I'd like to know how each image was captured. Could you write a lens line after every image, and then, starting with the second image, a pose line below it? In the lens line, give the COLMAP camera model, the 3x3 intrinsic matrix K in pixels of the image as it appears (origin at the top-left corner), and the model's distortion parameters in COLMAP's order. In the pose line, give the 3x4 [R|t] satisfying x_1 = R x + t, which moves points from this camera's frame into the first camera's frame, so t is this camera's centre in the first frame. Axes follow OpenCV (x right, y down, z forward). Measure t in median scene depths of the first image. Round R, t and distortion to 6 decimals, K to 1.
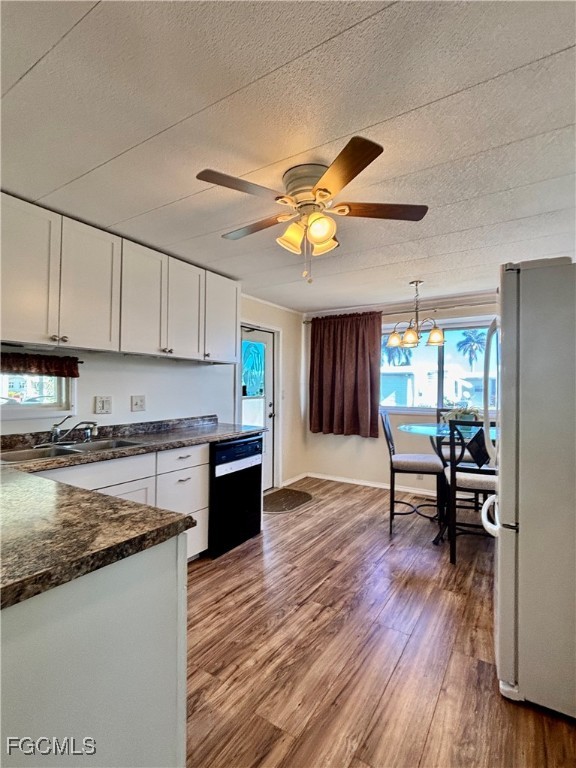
lens RADIAL K [[364.9, 0, 285.4], [0, 364.9, 382.0], [0, 0, 1]] dist [0.006035, -0.004183]
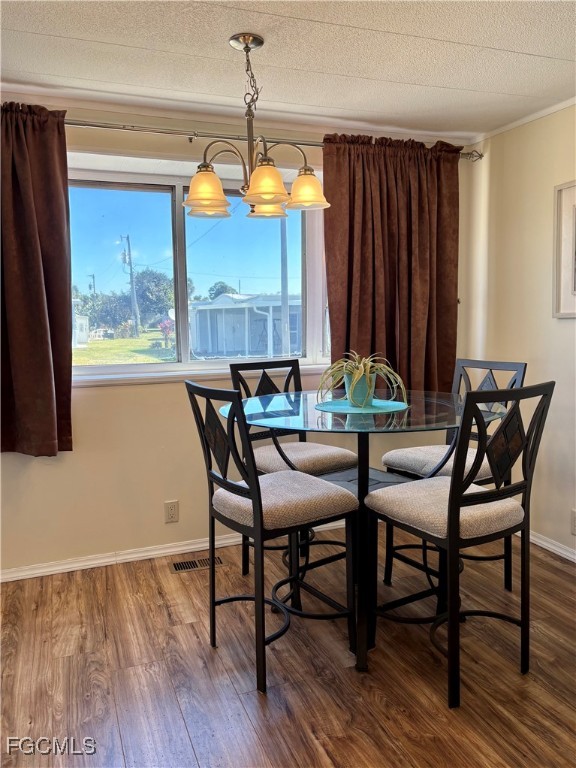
lens RADIAL K [[622.5, 0, 290.0], [0, 622.5, 383.7], [0, 0, 1]] dist [0.037883, -0.007608]
pose [[0.588592, -0.103598, 0.801765, -0.206637], [0.007828, 0.992439, 0.122489, 0.004216], [-0.808392, -0.065820, 0.584953, 0.630344]]
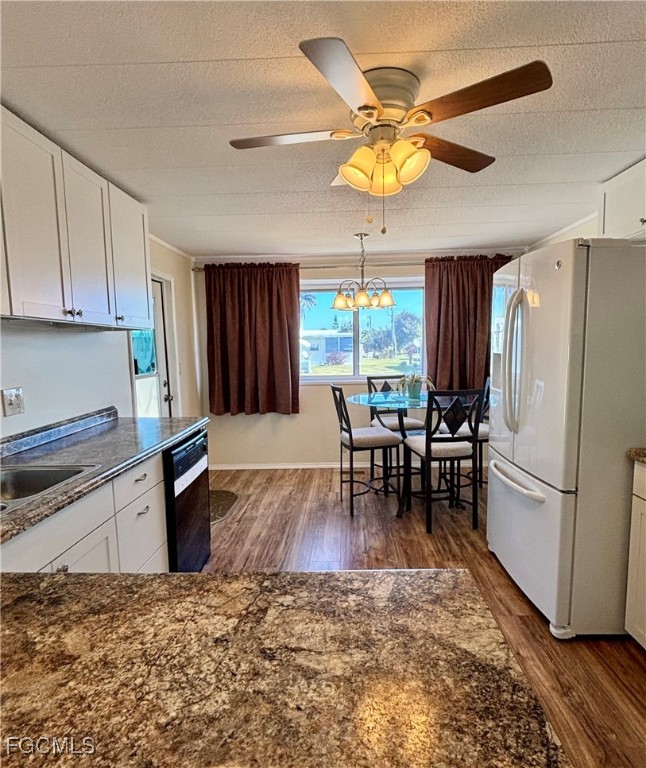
lens RADIAL K [[429.9, 0, 324.7], [0, 429.9, 391.4], [0, 0, 1]] dist [0.007476, -0.006609]
pose [[0.862768, -0.077375, 0.499644, -0.296309], [0.019016, 0.992487, 0.120861, -0.030845], [-0.505242, -0.094773, 0.857758, 0.144492]]
